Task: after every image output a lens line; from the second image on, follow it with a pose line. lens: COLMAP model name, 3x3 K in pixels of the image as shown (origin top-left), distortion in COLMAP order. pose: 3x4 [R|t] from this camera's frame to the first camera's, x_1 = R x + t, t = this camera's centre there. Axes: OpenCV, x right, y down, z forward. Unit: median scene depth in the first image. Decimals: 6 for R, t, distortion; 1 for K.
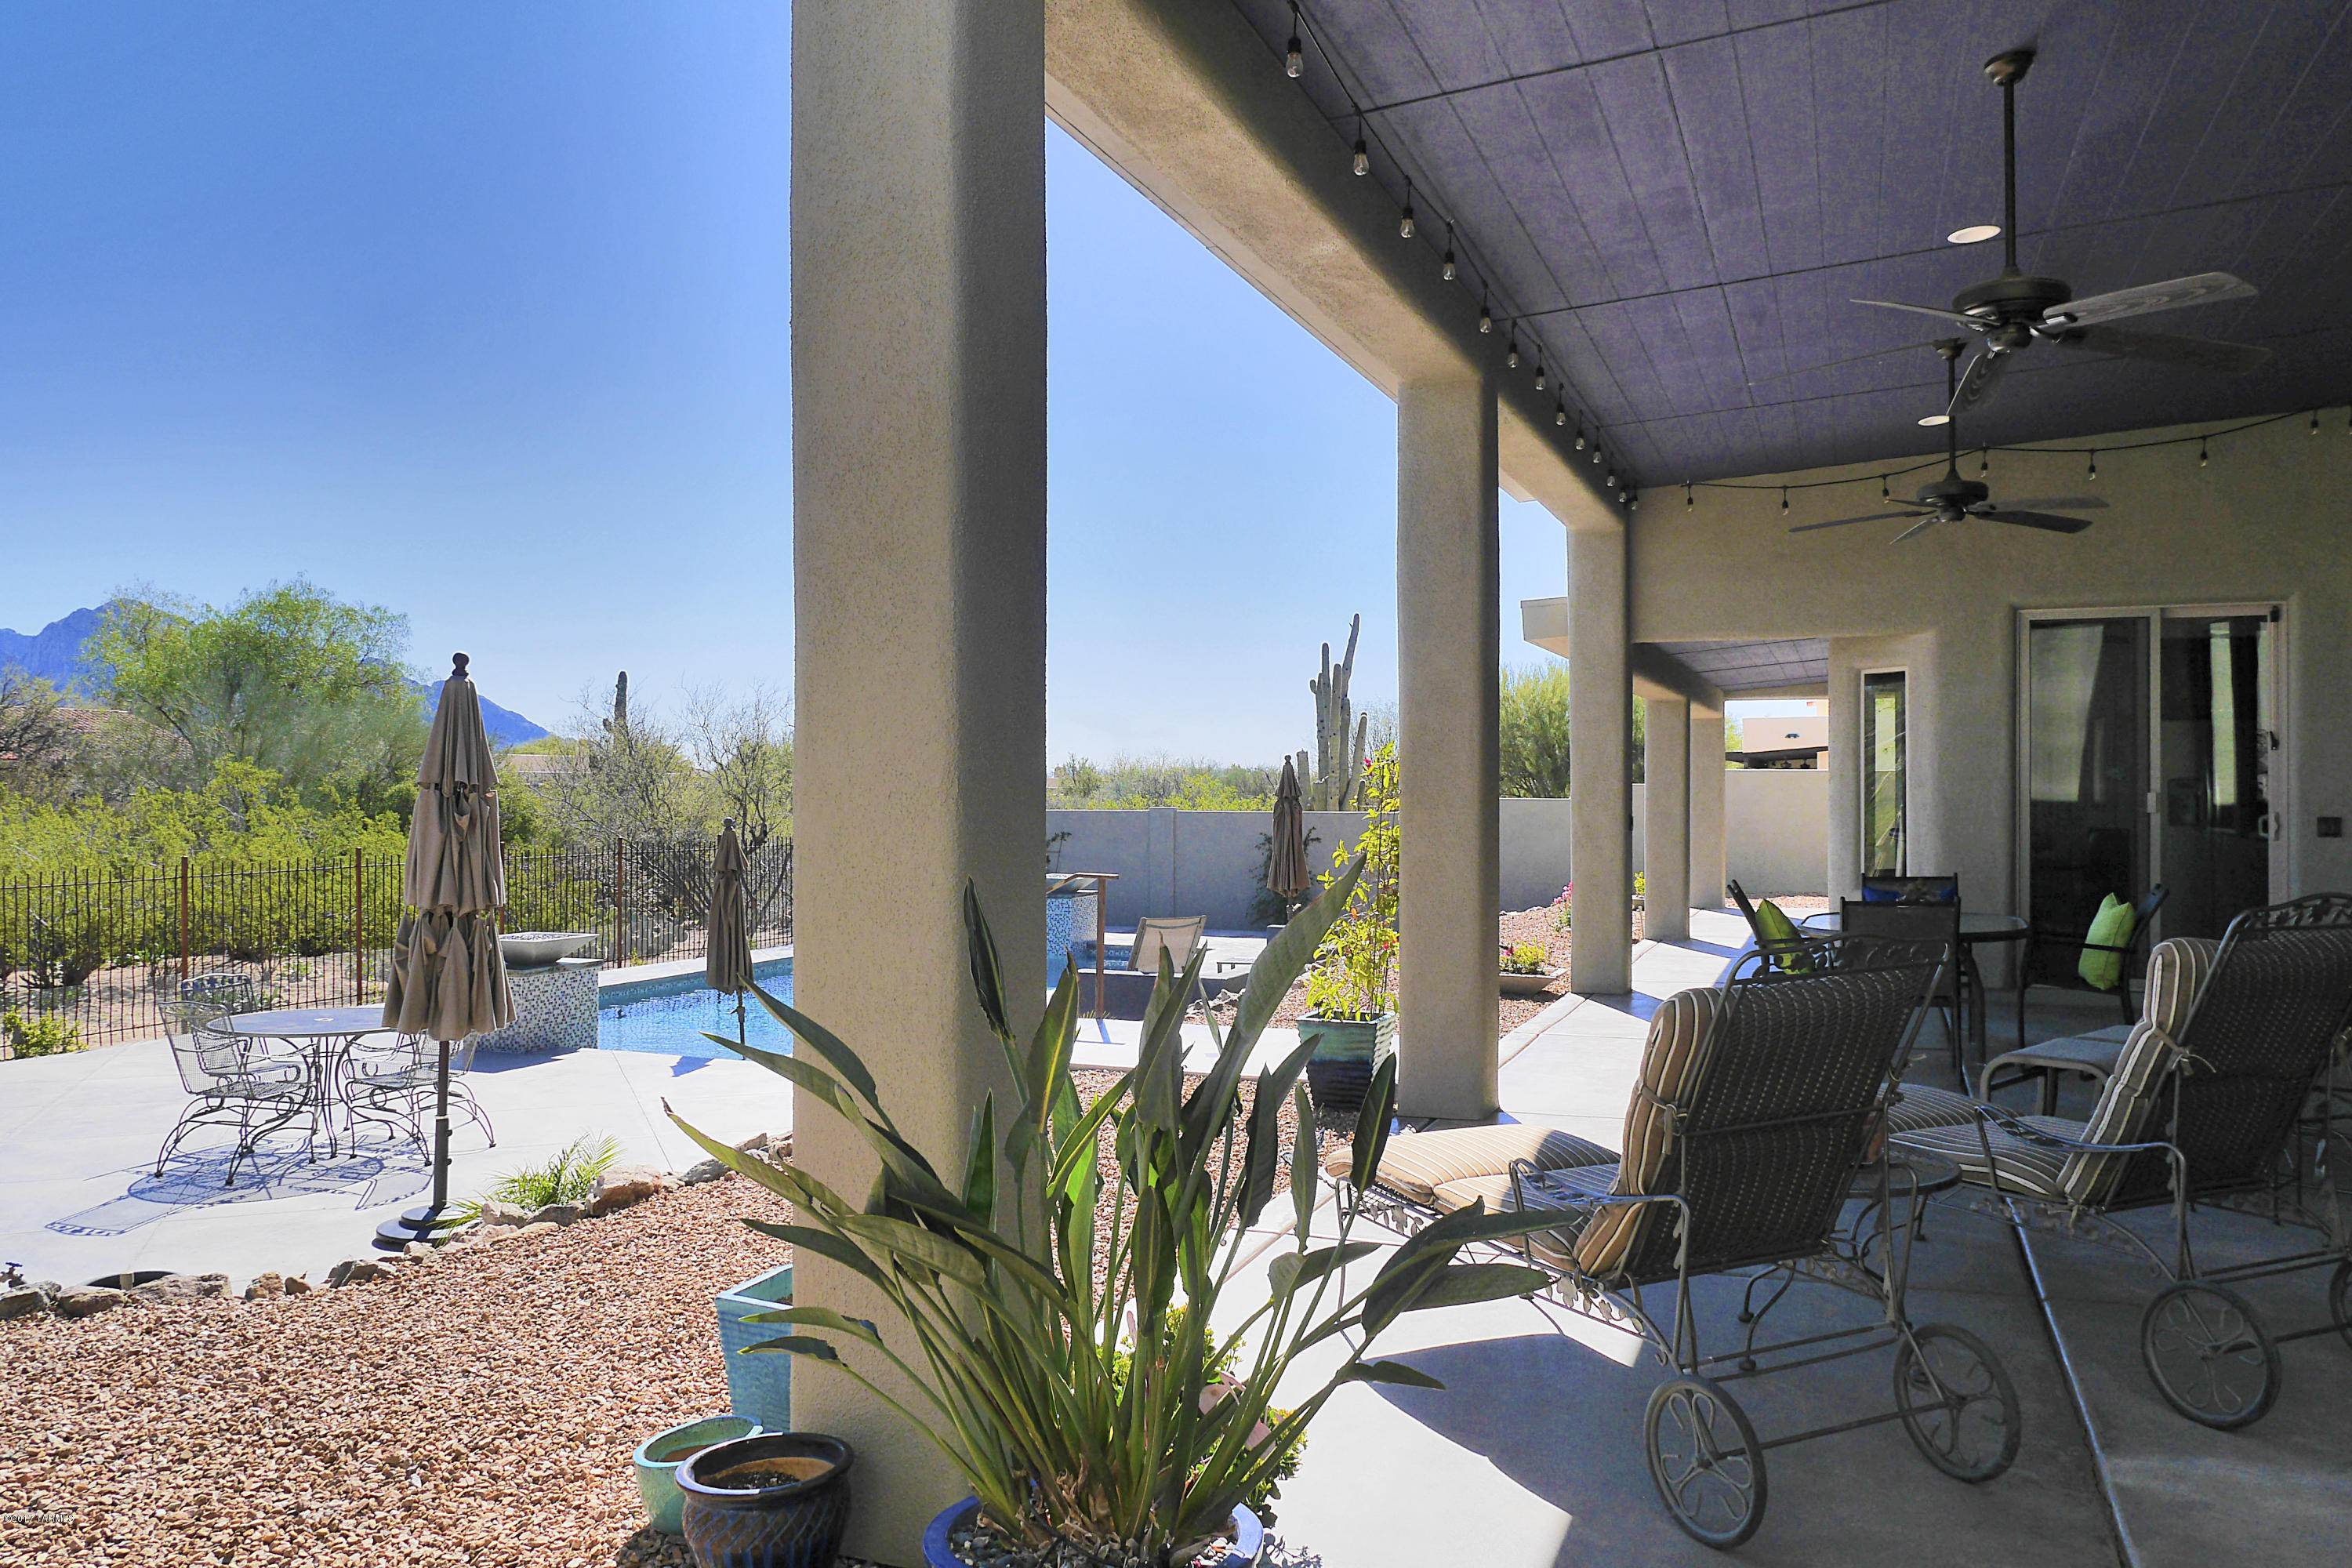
lens RADIAL K [[1707.6, 0, 1170.8], [0, 1707.6, 778.3], [0, 0, 1]] dist [-0.015704, 0.000225]
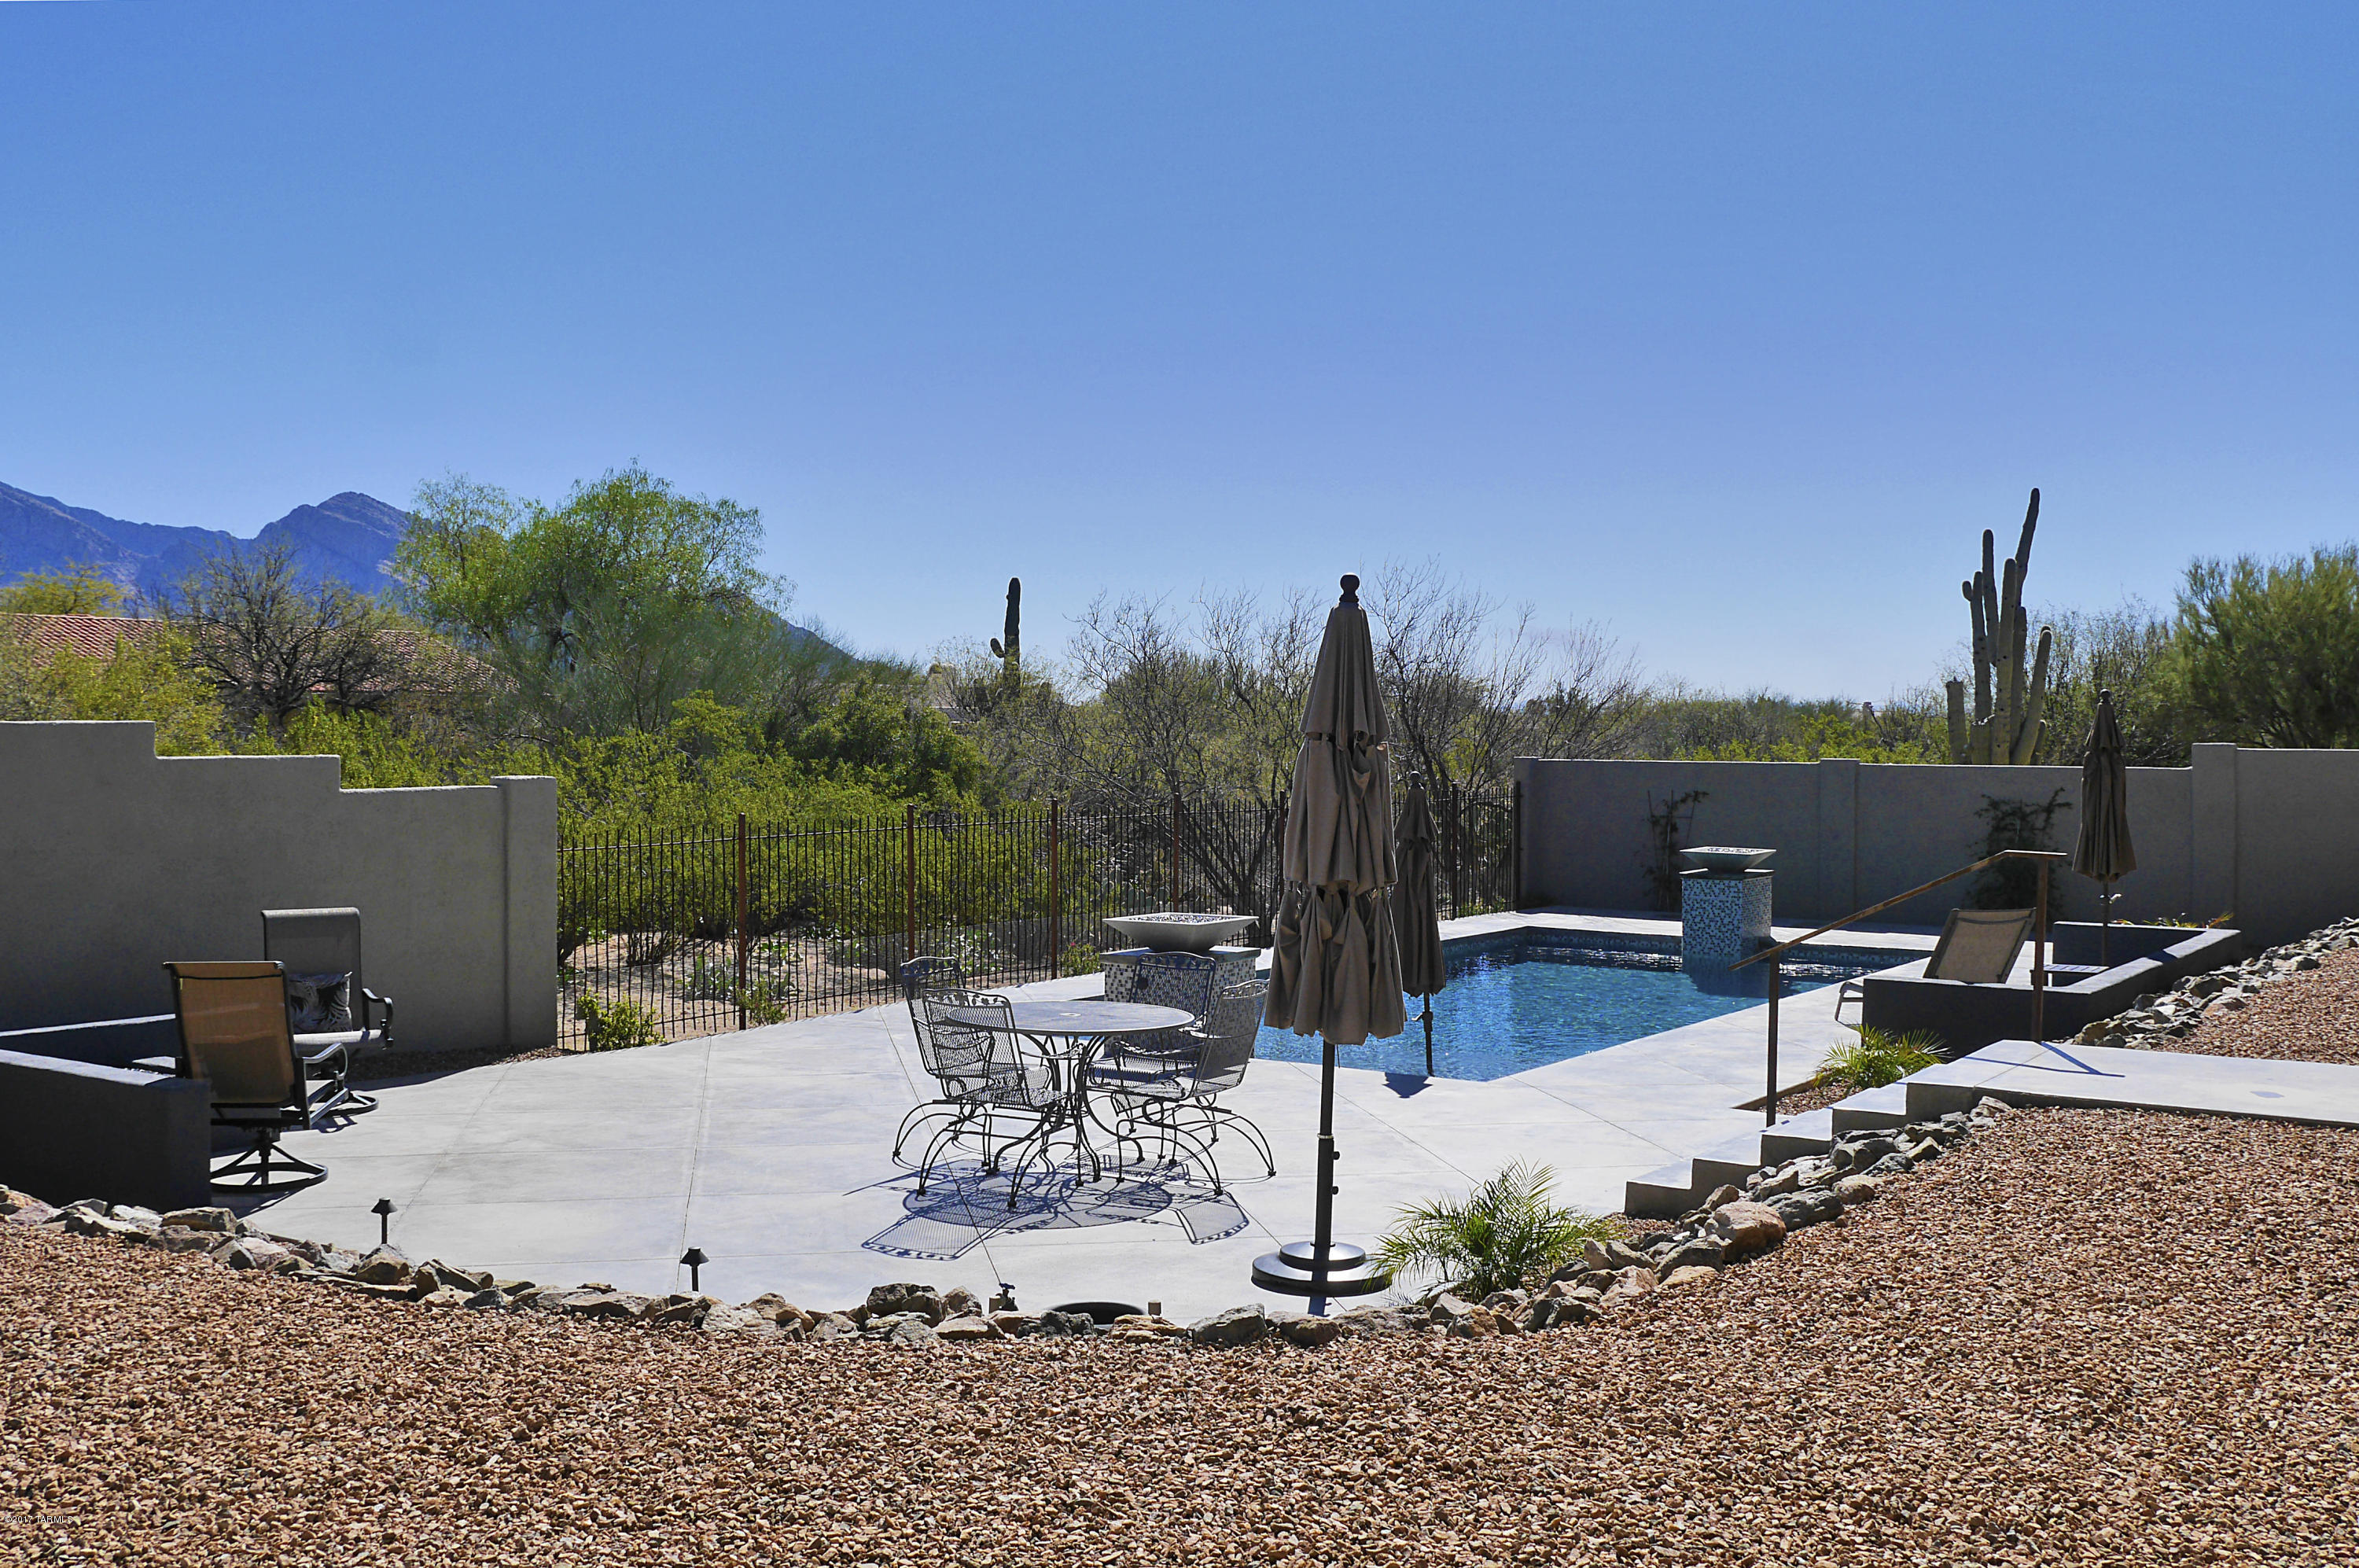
lens RADIAL K [[2287.7, 0, 1179.0], [0, 2287.7, 790.5], [0, 0, 1]] dist [-0.005965, 0.000000]
pose [[0.978970, 0.009059, -0.203804, -0.159952], [-0.002264, 0.999435, 0.033546, -0.003839], [0.203993, -0.032379, 0.978437, -0.058024]]
